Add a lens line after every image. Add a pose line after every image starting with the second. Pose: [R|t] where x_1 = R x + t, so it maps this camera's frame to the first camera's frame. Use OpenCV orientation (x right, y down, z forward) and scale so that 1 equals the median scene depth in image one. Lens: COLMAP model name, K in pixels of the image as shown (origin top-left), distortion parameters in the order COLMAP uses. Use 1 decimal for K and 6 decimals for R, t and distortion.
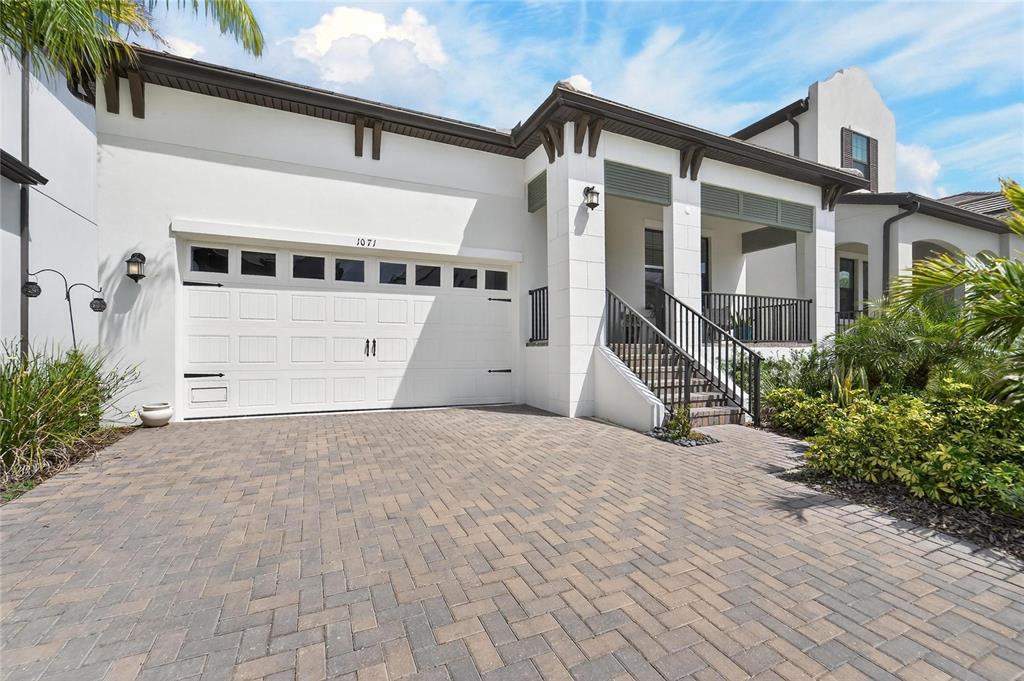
lens RADIAL K [[411.5, 0, 537.2], [0, 411.5, 350.8], [0, 0, 1]] dist [0.001832, 0.000333]
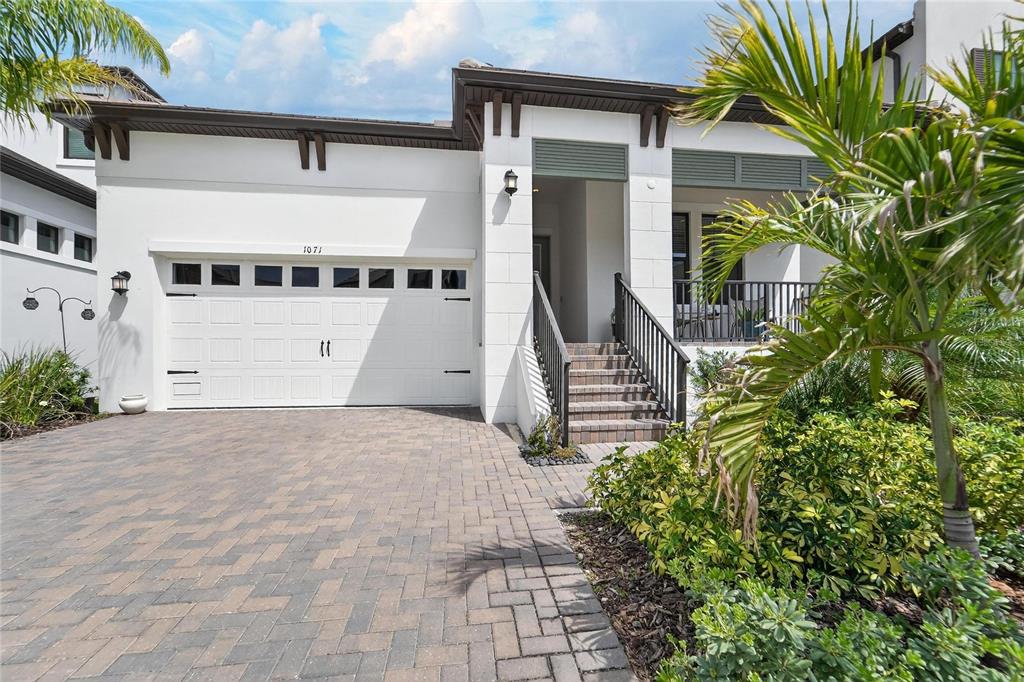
lens RADIAL K [[411.5, 0, 530.3], [0, 411.5, 352.7], [0, 0, 1]] dist [0.001832, 0.000333]
pose [[0.957170, -0.000038, -0.289527, 0.425899], [-0.000420, 0.999999, -0.001522, 0.004608], [0.289527, 0.001578, 0.957169, 0.142337]]
